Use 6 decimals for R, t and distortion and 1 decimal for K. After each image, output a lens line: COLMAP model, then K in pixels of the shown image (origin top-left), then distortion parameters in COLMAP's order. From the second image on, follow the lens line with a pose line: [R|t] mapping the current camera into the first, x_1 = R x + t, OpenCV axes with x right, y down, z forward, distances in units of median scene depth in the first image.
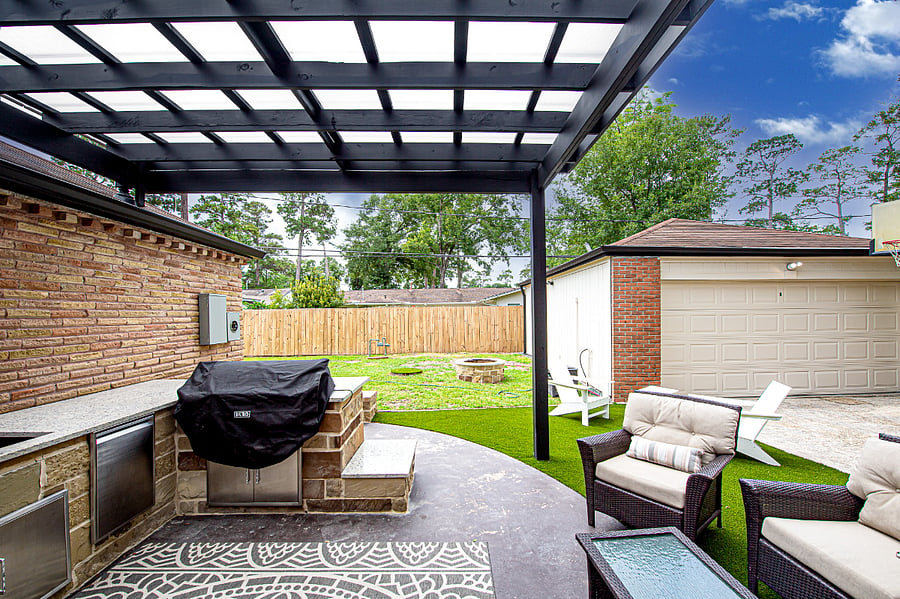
lens RADIAL K [[369.6, 0, 450.0], [0, 369.6, 296.3], [0, 0, 1]] dist [-0.000046, 0.000162]
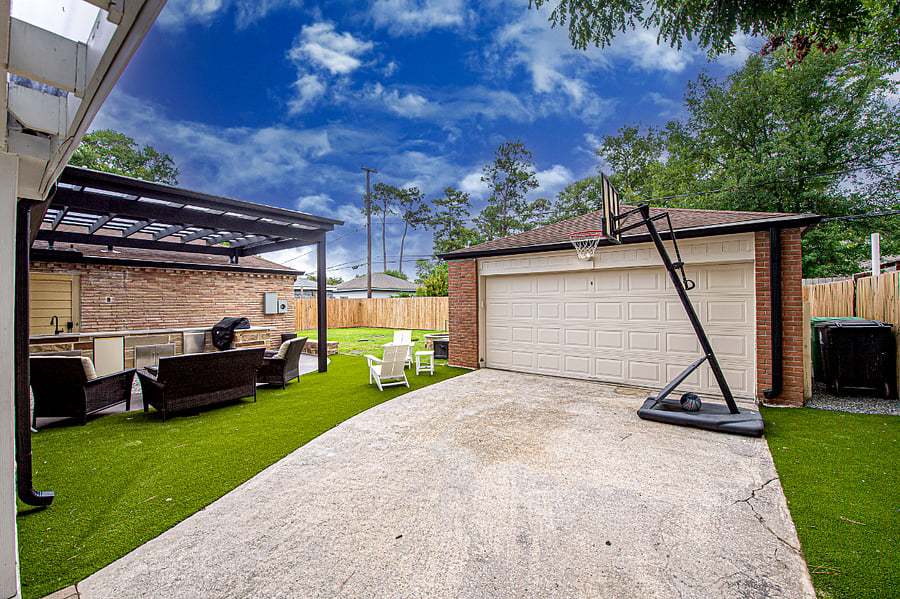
lens RADIAL K [[369.6, 0, 450.0], [0, 369.6, 296.3], [0, 0, 1]] dist [-0.000046, 0.000162]
pose [[0.766848, -0.006526, -0.641796, 2.013490], [0.031006, 0.999157, 0.026888, -0.014645], [0.641079, -0.040519, 0.766404, -0.105216]]
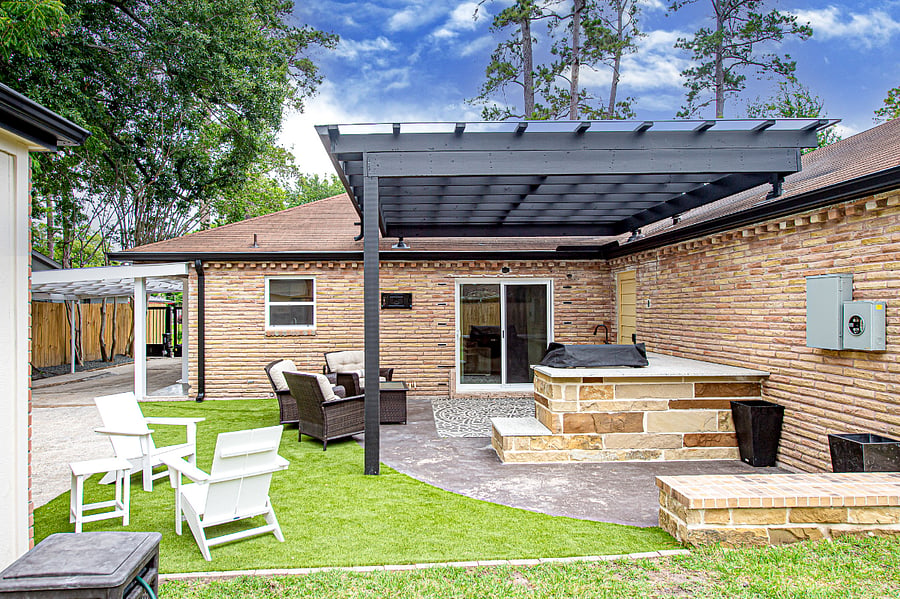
lens RADIAL K [[369.6, 0, 450.0], [0, 369.6, 296.3], [0, 0, 1]] dist [-0.000046, 0.000162]
pose [[-0.995479, 0.007452, -0.094687, 0.115562], [0.015360, 0.996426, -0.083059, 0.083491], [0.093730, -0.084138, -0.992036, 1.698280]]
